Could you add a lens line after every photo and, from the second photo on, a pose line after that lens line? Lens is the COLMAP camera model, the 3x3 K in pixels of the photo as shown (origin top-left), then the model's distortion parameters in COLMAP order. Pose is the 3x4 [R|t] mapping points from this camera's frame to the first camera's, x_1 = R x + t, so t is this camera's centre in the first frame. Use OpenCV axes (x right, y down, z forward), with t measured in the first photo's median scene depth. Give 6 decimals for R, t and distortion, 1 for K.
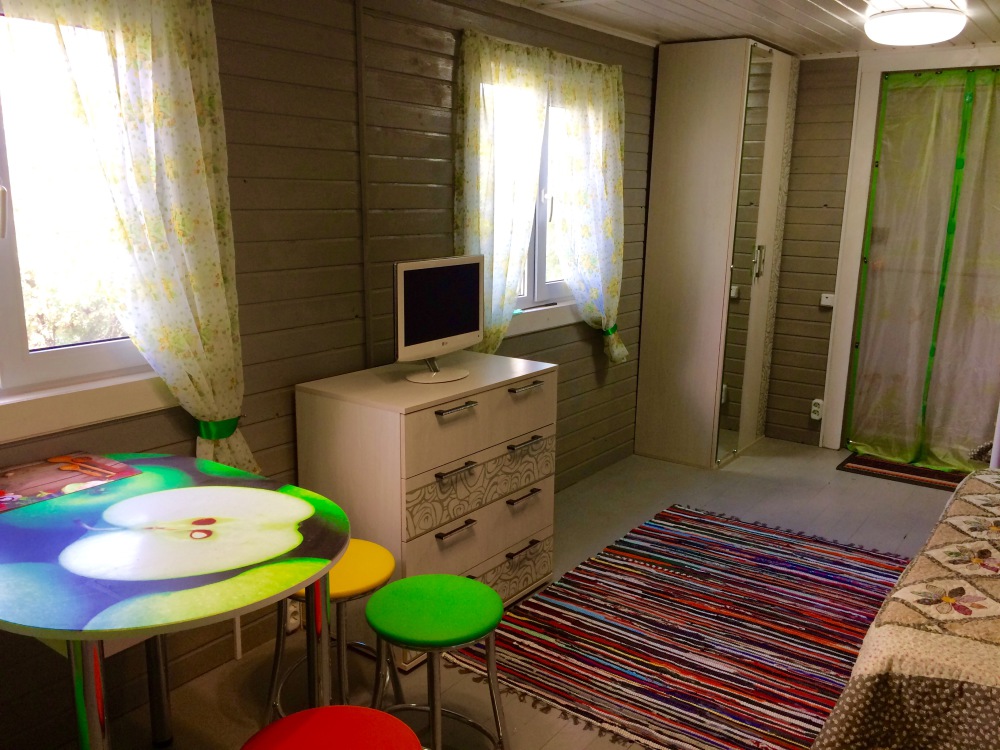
lens RADIAL K [[864.5, 0, 490.1], [0, 864.5, 371.0], [0, 0, 1]] dist [0.077237, -0.115338]
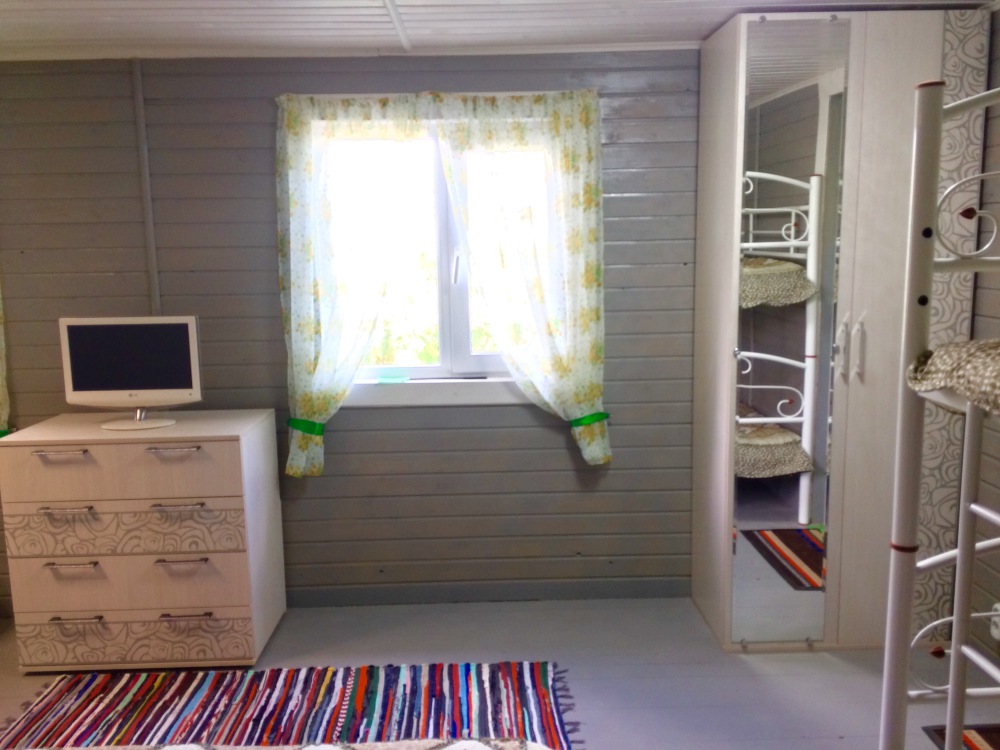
lens RADIAL K [[835.9, 0, 500.0], [0, 835.9, 375.0], [0, 0, 1]] dist [0.084638, -0.108516]
pose [[0.607563, 0.090969, -0.789045, 1.041964], [-0.136648, 0.990579, 0.008986, -0.127354], [0.782428, 0.102362, 0.614270, 0.706759]]
